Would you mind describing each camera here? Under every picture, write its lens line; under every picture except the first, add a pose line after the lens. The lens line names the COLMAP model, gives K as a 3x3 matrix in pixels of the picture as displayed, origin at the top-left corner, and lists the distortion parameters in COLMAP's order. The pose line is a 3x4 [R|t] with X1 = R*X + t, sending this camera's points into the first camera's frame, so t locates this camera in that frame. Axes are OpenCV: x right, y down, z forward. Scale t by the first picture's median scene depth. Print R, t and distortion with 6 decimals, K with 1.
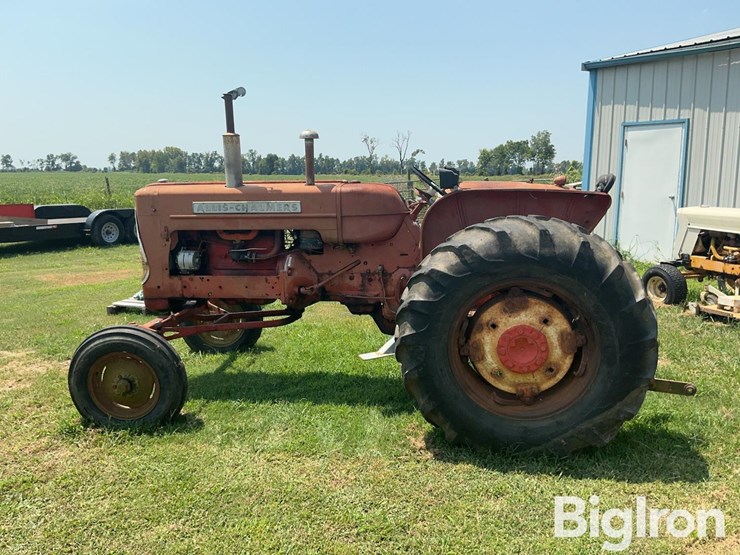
lens RADIAL K [[629.6, 0, 373.6], [0, 629.6, 273.0], [0, 0, 1]] dist [0.075246, -0.081205]
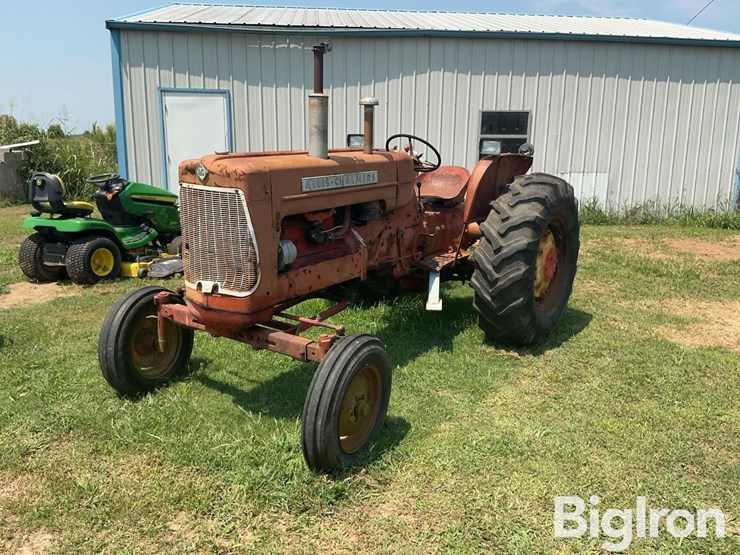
lens RADIAL K [[622.8, 0, 364.3], [0, 622.8, 279.8], [0, 0, 1]] dist [0.083801, -0.178504]
pose [[0.438217, -0.195664, 0.877315, -0.988083], [0.129207, 0.979596, 0.153936, -0.098873], [-0.889534, 0.045898, 0.454557, 0.578505]]
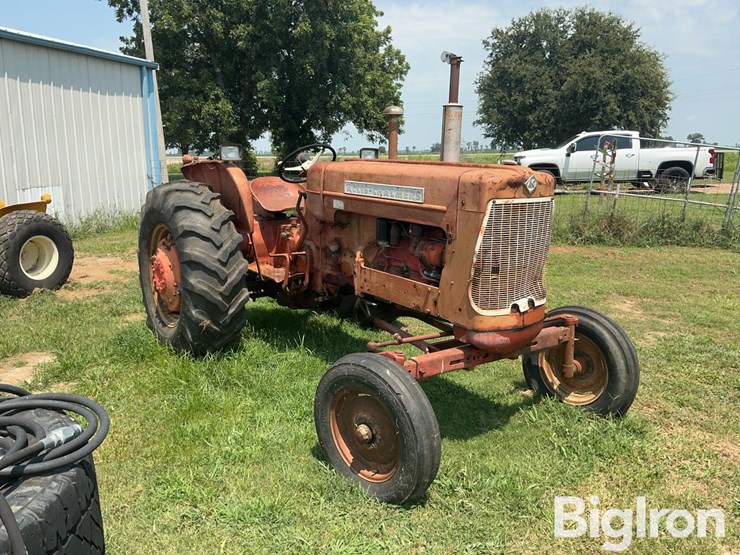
lens RADIAL K [[622.8, 0, 377.3], [0, 622.8, 281.6], [0, 0, 1]] dist [0.083801, -0.178504]
pose [[-0.710672, -0.142009, 0.689041, -0.771434], [0.114176, 0.943150, 0.312140, -0.271707], [-0.694196, 0.300501, -0.654057, 1.705253]]
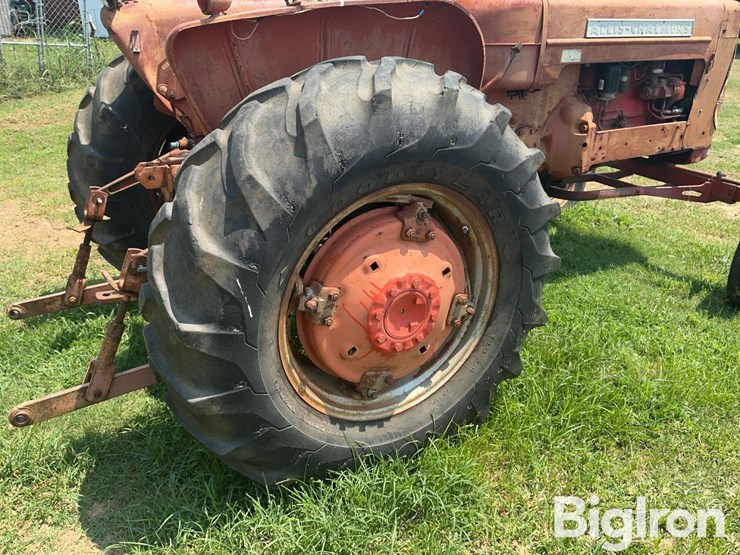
lens RADIAL K [[625.7, 0, 364.5], [0, 625.7, 280.9], [0, 0, 1]] dist [0.083405, -0.180989]
pose [[-0.781266, 0.270918, -0.562340, 0.524249], [-0.103605, 0.832121, 0.544830, -0.237905], [0.615539, 0.483919, -0.622040, 1.492620]]
